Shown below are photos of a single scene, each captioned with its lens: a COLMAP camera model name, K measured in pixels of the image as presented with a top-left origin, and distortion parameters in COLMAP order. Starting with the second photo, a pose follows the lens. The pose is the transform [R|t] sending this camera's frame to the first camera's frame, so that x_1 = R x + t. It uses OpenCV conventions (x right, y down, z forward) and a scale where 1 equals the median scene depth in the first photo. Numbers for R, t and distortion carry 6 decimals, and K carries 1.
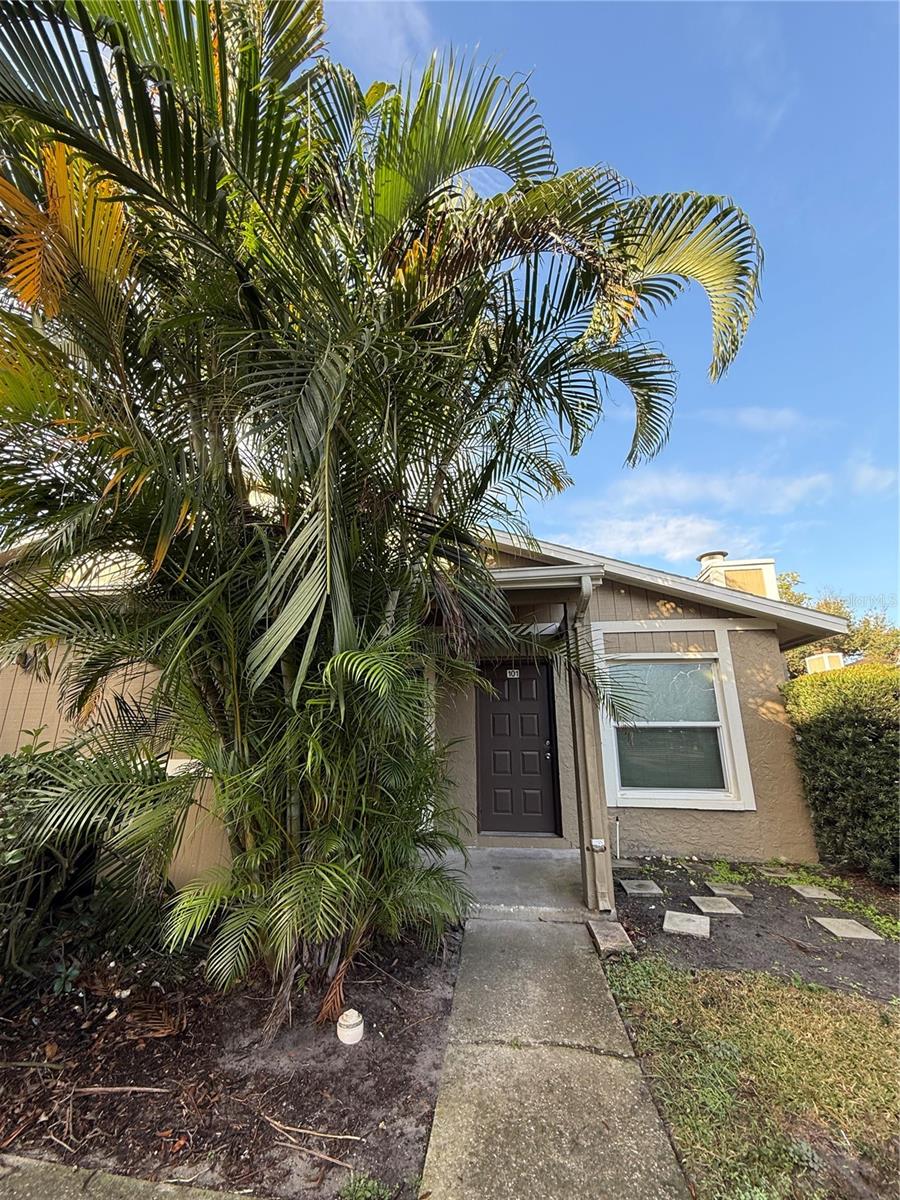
lens RADIAL K [[474.6, 0, 450.0], [0, 474.6, 600.0], [0, 0, 1]] dist [0.000480, 0.000083]
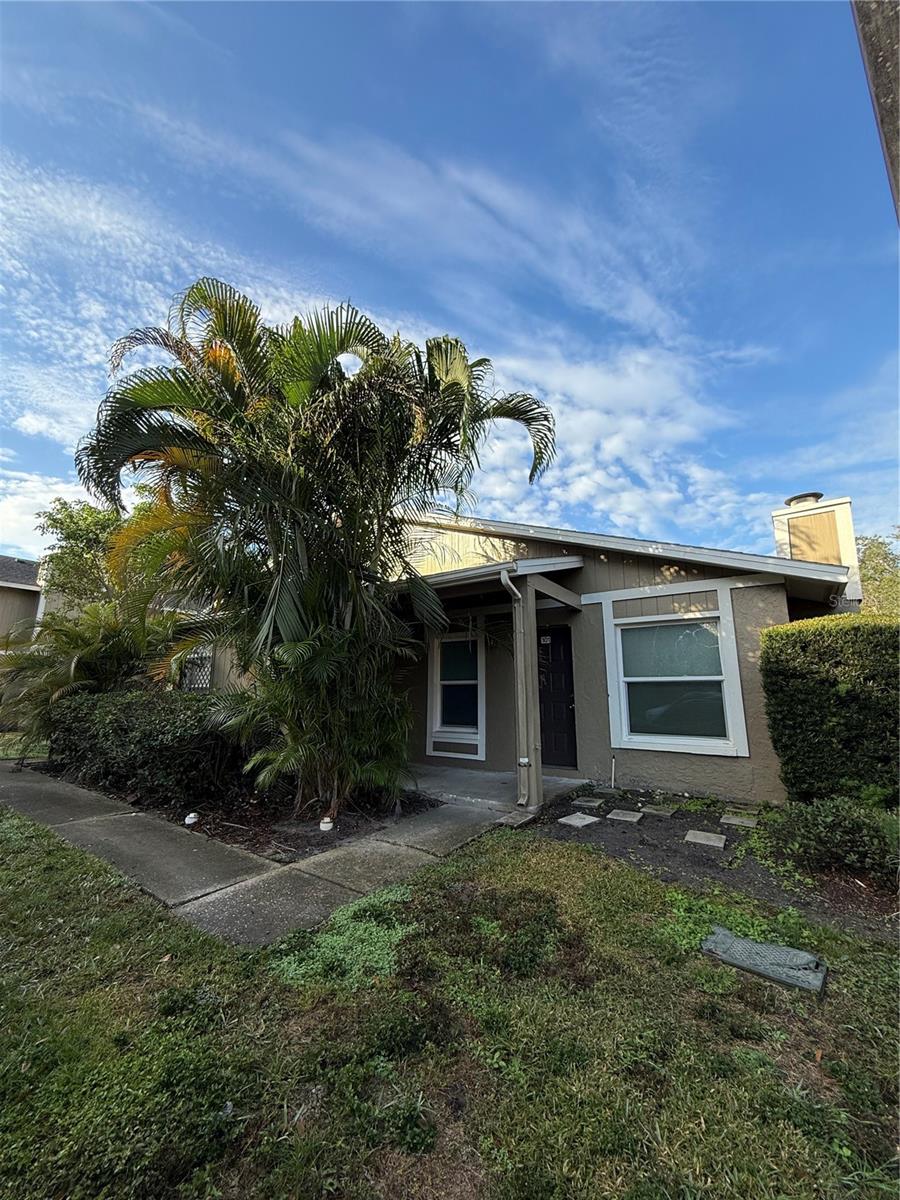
lens RADIAL K [[474.6, 0, 450.0], [0, 474.6, 600.0], [0, 0, 1]] dist [0.000480, 0.000083]
pose [[0.886095, -0.087903, -0.455092, 0.535542], [0.119980, 0.991887, 0.042022, -0.028405], [0.447706, -0.091838, 0.889452, -0.200168]]
